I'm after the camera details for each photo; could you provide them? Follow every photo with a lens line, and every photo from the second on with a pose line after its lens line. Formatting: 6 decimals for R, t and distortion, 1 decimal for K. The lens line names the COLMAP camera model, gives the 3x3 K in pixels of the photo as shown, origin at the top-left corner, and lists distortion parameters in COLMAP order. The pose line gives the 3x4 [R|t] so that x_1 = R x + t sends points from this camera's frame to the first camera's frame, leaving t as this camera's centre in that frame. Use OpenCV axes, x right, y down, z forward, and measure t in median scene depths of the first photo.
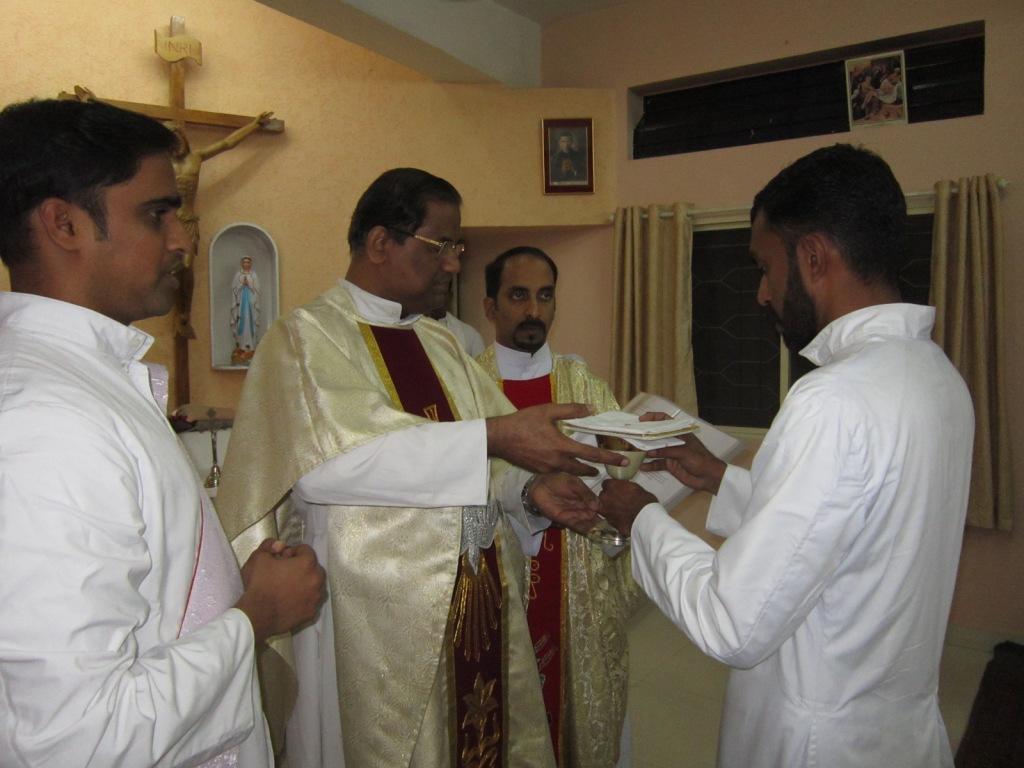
lens RADIAL K [[832.4, 0, 512.0], [0, 832.4, 384.0], [0, 0, 1]] dist [-0.060979, 0.040259]
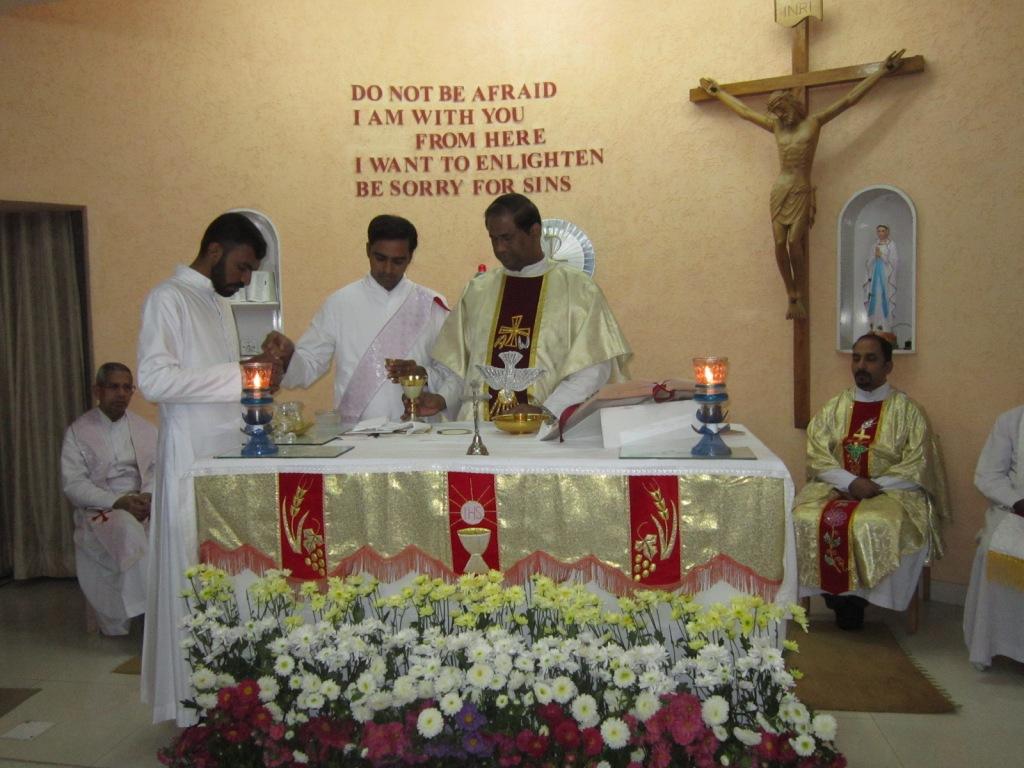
lens RADIAL K [[832.4, 0, 512.0], [0, 832.4, 384.0], [0, 0, 1]] dist [-0.060979, 0.040259]
pose [[0.482984, 0.058469, -0.873675, 0.270597], [-0.044769, 0.998112, 0.042048, -0.005322], [0.874484, 0.018805, 0.484690, 0.252381]]
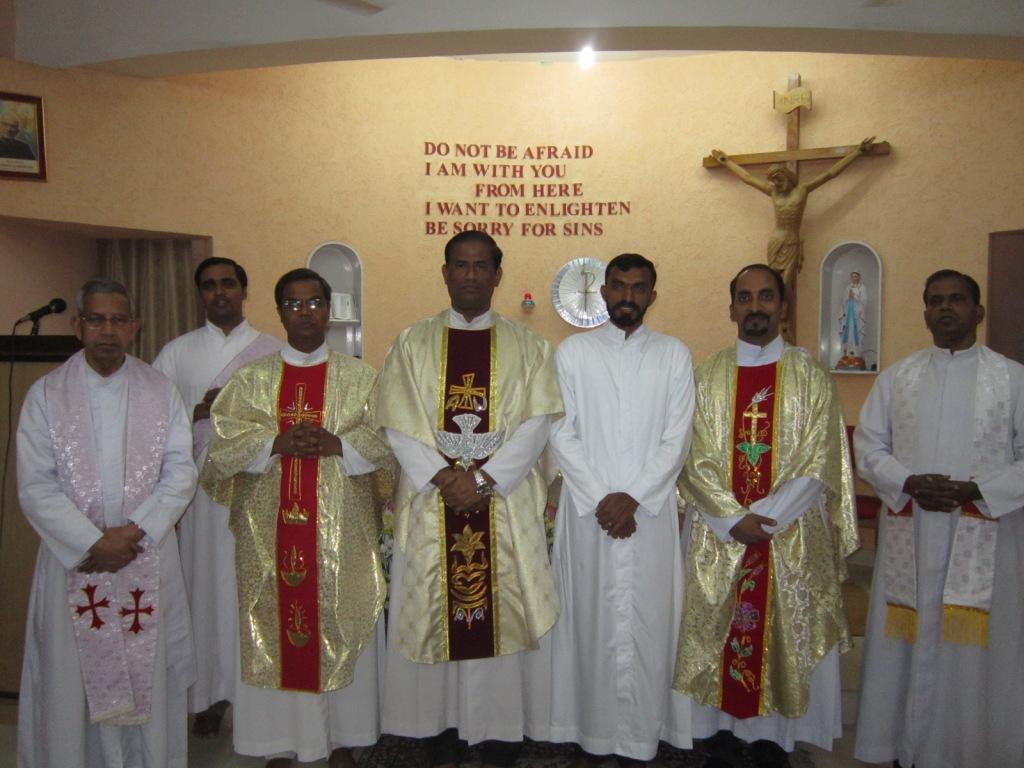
lens RADIAL K [[832.4, 0, 512.0], [0, 832.4, 384.0], [0, 0, 1]] dist [-0.060979, 0.040259]
pose [[0.522942, 0.048001, -0.851016, 0.398759], [-0.068310, 0.997562, 0.014292, 0.011021], [0.849627, 0.050659, 0.524946, 0.046581]]
